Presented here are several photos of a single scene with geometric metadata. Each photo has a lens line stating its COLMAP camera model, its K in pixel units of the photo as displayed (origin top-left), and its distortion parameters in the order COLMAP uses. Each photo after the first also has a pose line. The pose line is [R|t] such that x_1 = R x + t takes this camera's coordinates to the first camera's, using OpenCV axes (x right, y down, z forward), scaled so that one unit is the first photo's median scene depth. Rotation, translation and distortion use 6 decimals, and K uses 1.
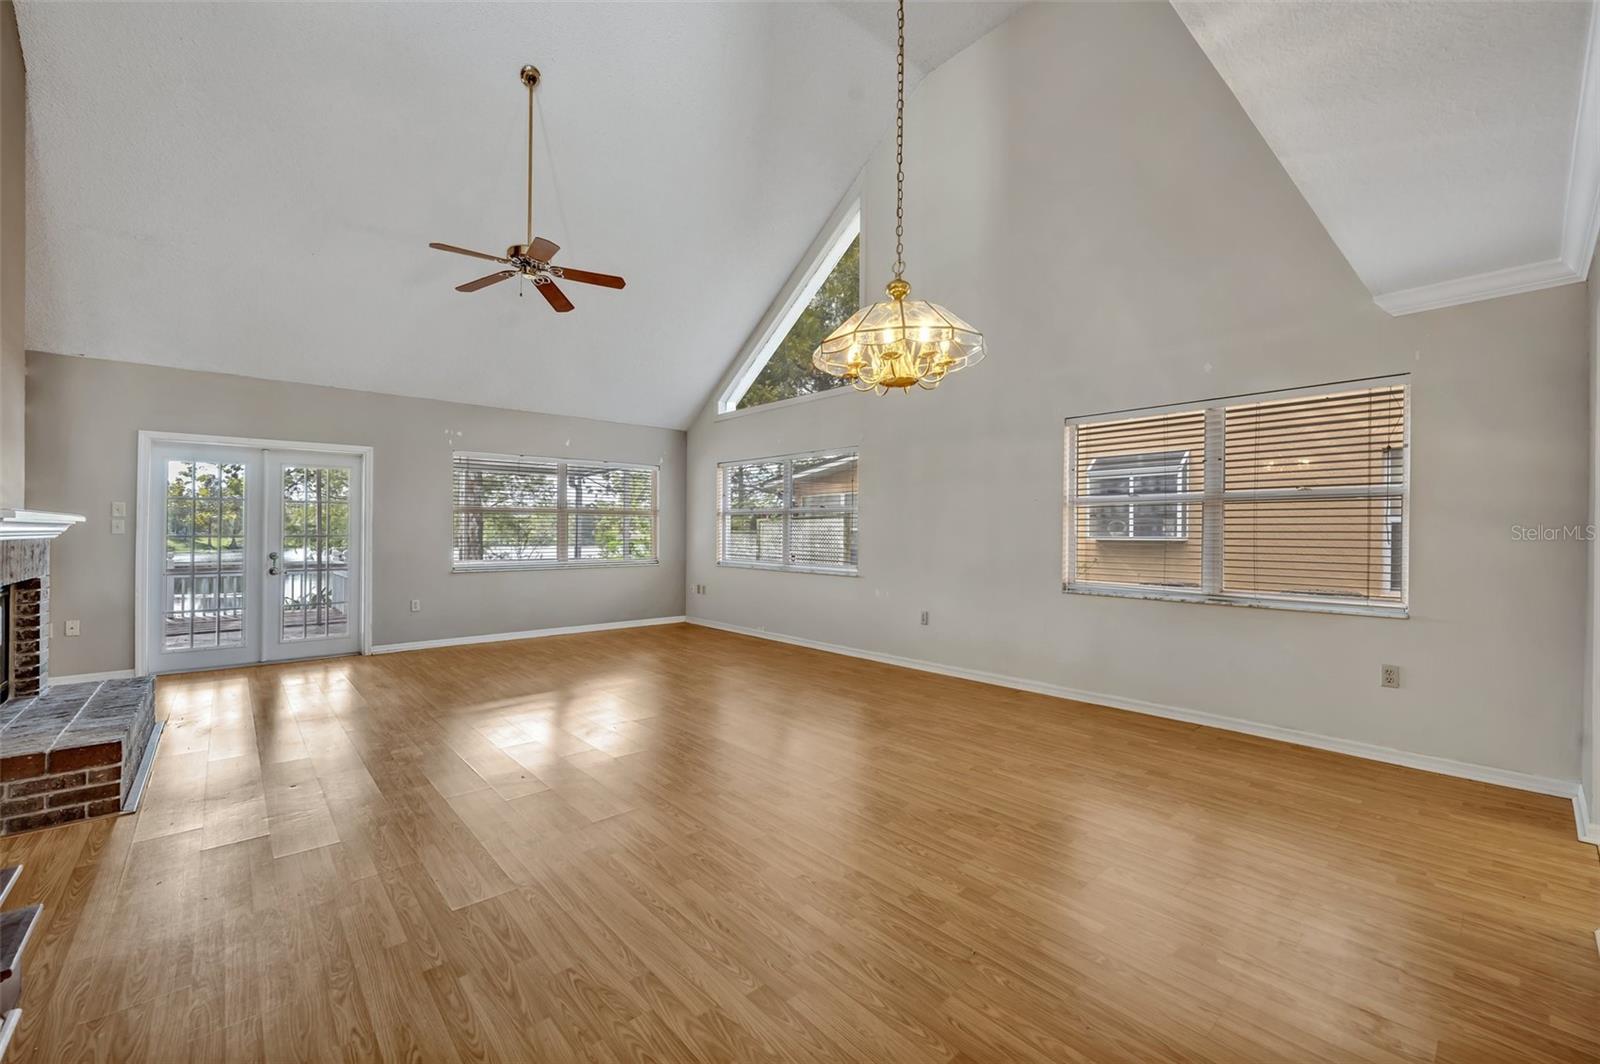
lens RADIAL K [[650.7, 0, 800.0], [0, 650.7, 532.0], [0, 0, 1]] dist [-0.032758, 0.011207]
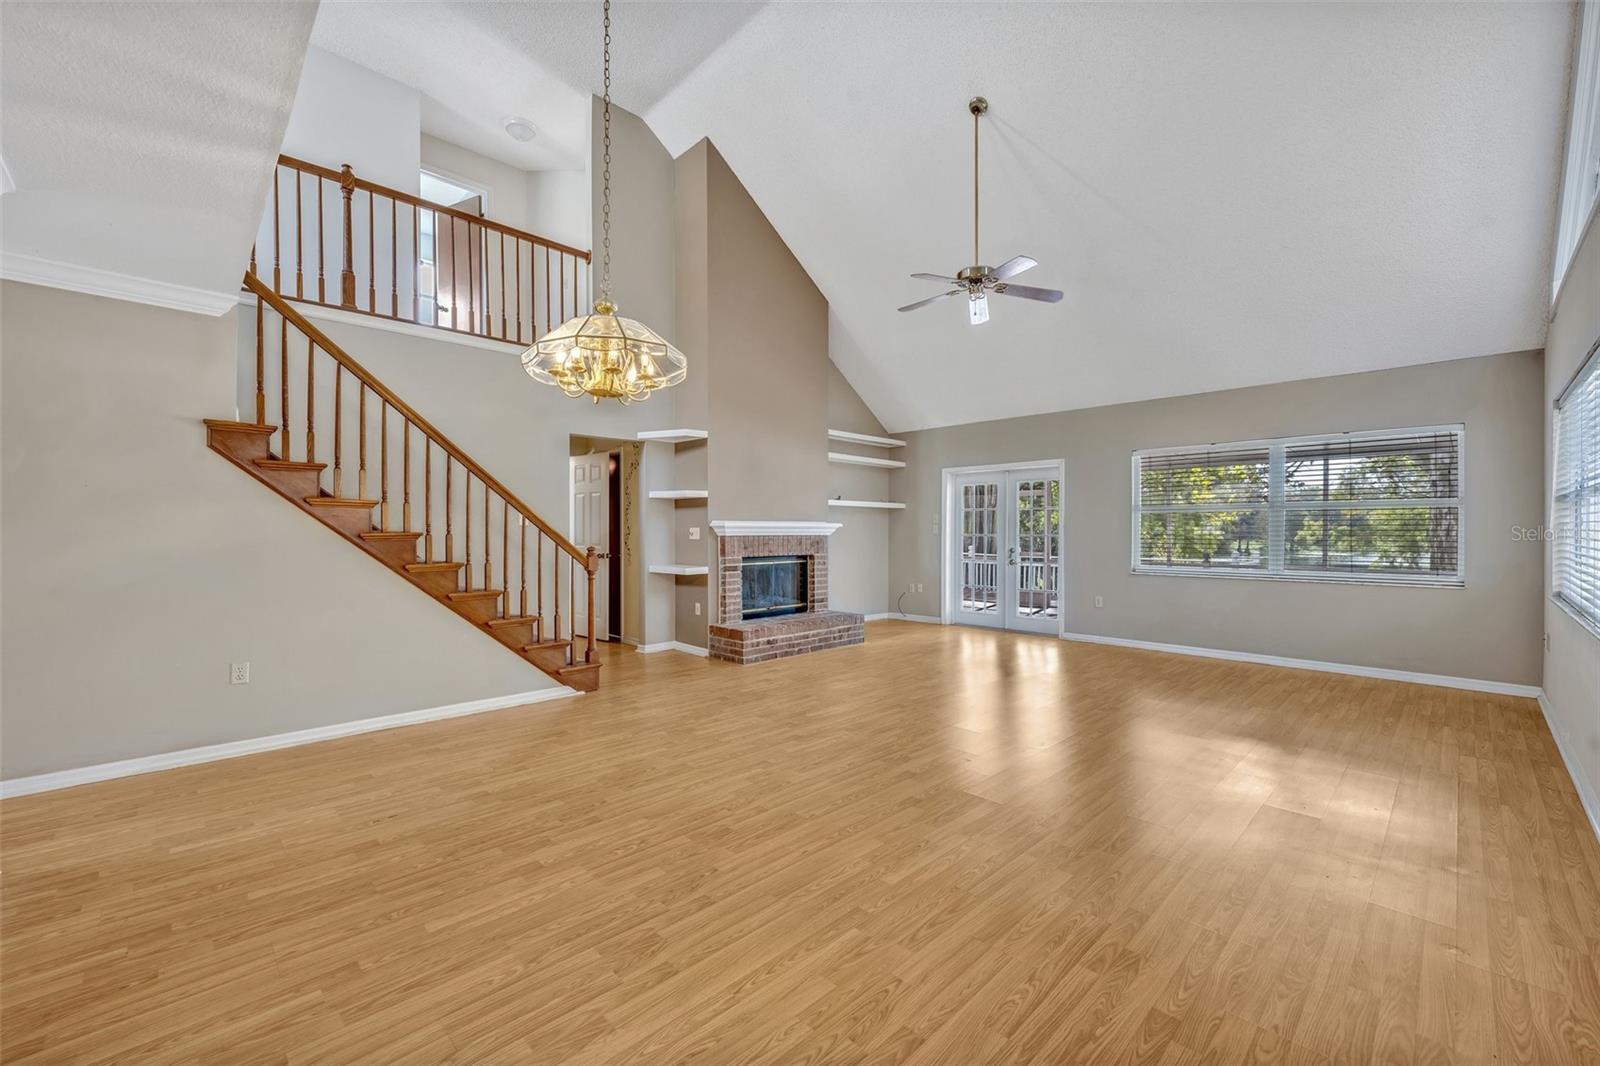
lens RADIAL K [[650.7, 0, 800.0], [0, 650.7, 533.0], [0, 0, 1]] dist [-0.032758, 0.011207]
pose [[0.049979, 0.008034, -0.998718, 1.014698], [-0.004619, 0.999959, 0.007813, -0.008492], [0.998740, 0.004223, 0.050014, 1.035097]]
